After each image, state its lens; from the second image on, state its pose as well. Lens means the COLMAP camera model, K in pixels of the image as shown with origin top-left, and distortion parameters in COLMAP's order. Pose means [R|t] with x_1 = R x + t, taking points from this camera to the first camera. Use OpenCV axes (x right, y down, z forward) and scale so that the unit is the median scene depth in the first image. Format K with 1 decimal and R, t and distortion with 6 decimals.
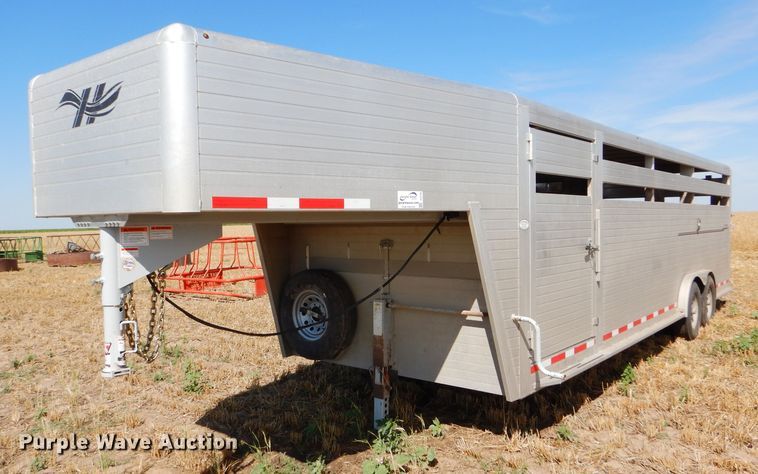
lens RADIAL K [[604.6, 0, 381.1], [0, 604.6, 242.7], [0, 0, 1]] dist [0.003520, -0.002972]
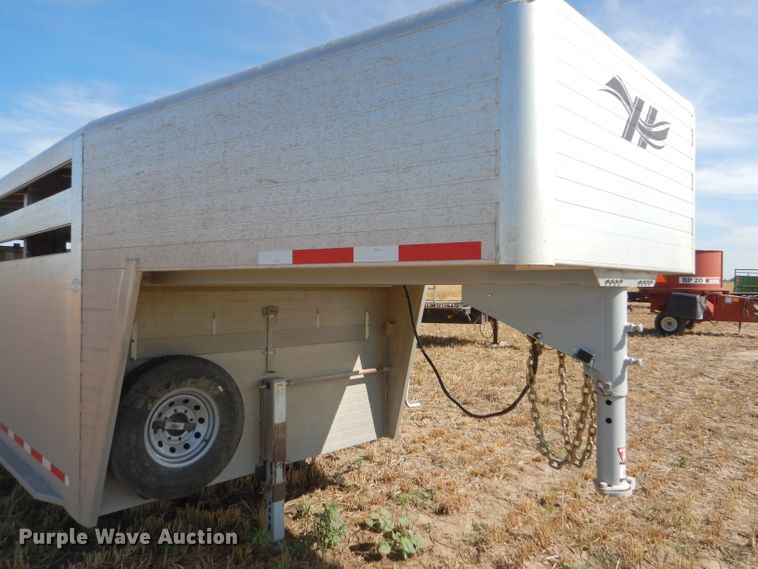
lens RADIAL K [[541.1, 0, 376.2], [0, 541.1, 280.5], [0, 0, 1]] dist [0.007327, -0.006413]
pose [[0.102691, 0.025445, 0.994388, -0.788955], [0.031457, 0.999090, -0.028814, -0.016260], [-0.994216, 0.034239, 0.101797, 0.848955]]
